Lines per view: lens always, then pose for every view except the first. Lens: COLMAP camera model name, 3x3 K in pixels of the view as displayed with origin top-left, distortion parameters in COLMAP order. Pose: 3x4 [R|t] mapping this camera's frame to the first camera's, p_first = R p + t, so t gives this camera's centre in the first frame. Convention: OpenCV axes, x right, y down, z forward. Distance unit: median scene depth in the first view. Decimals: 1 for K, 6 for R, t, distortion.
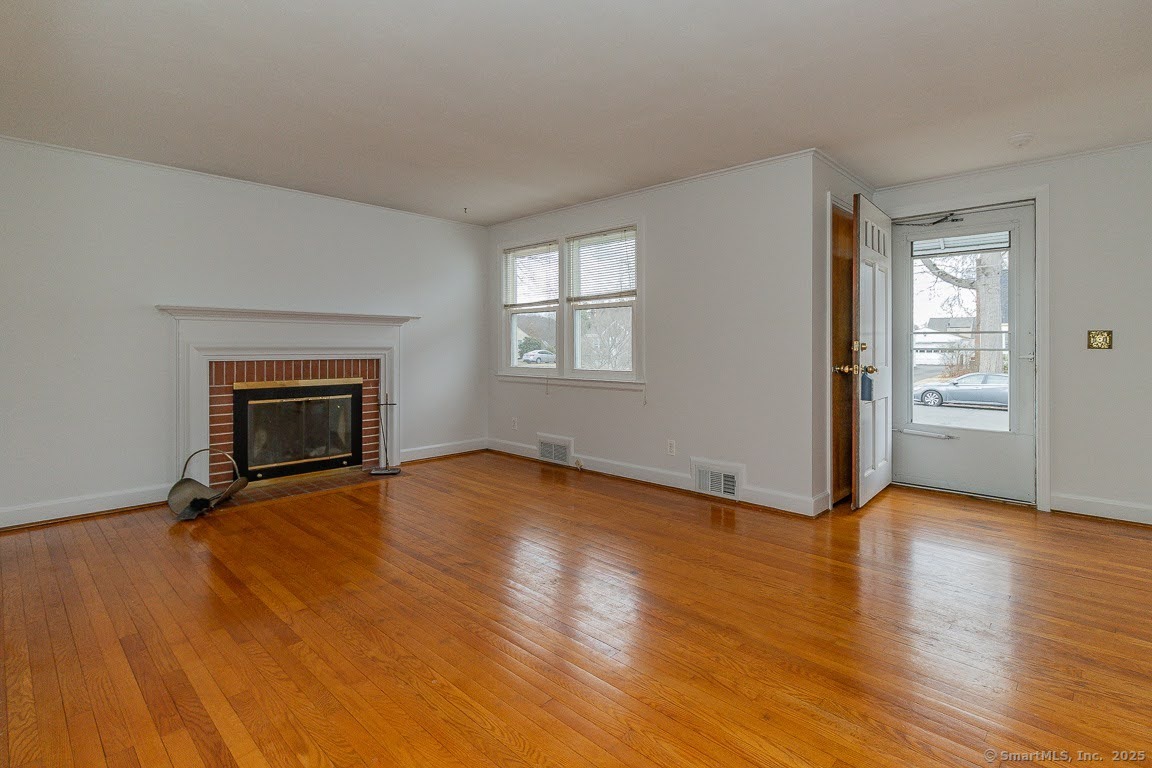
lens RADIAL K [[562.6, 0, 580.5], [0, 562.6, 353.0], [0, 0, 1]] dist [0.002483, 0.000595]
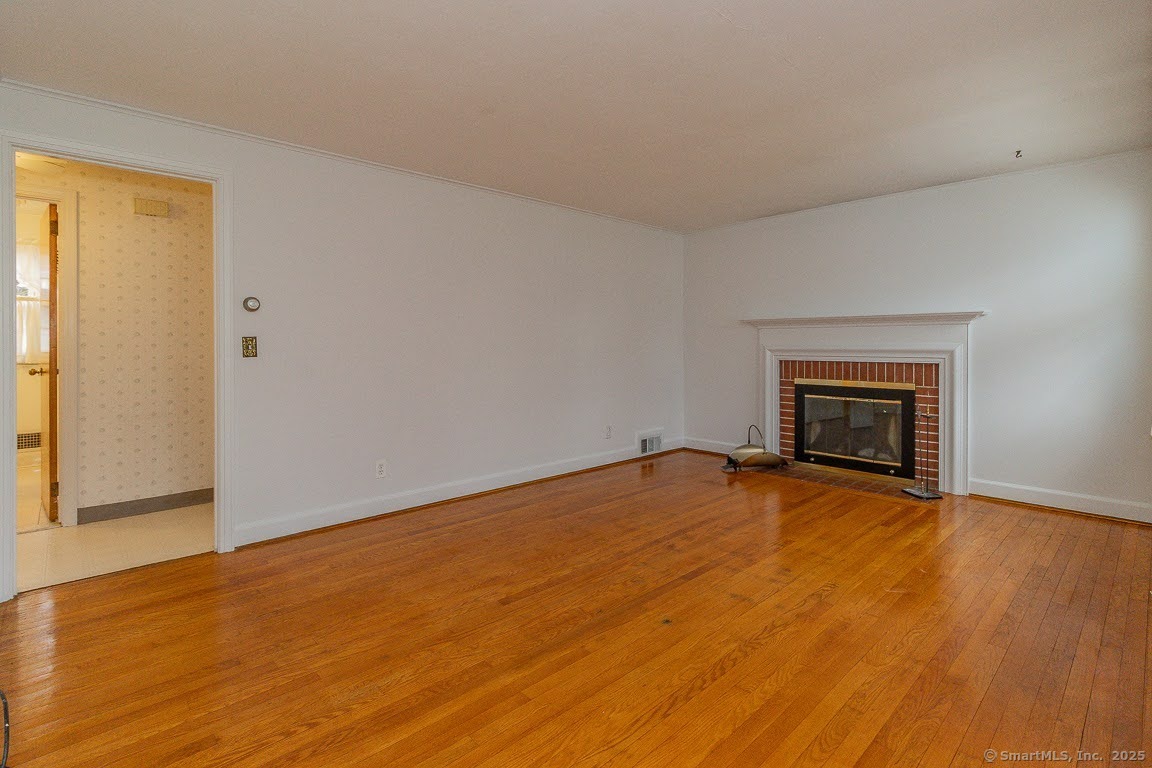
lens RADIAL K [[544.4, 0, 580.9], [0, 544.4, 348.5], [0, 0, 1]] dist [0.000510, 0.000259]
pose [[-0.049754, 0.004618, -0.998751, 0.536591], [-0.011025, 0.999926, 0.005173, -0.011871], [0.998701, 0.011268, -0.049699, 0.533262]]
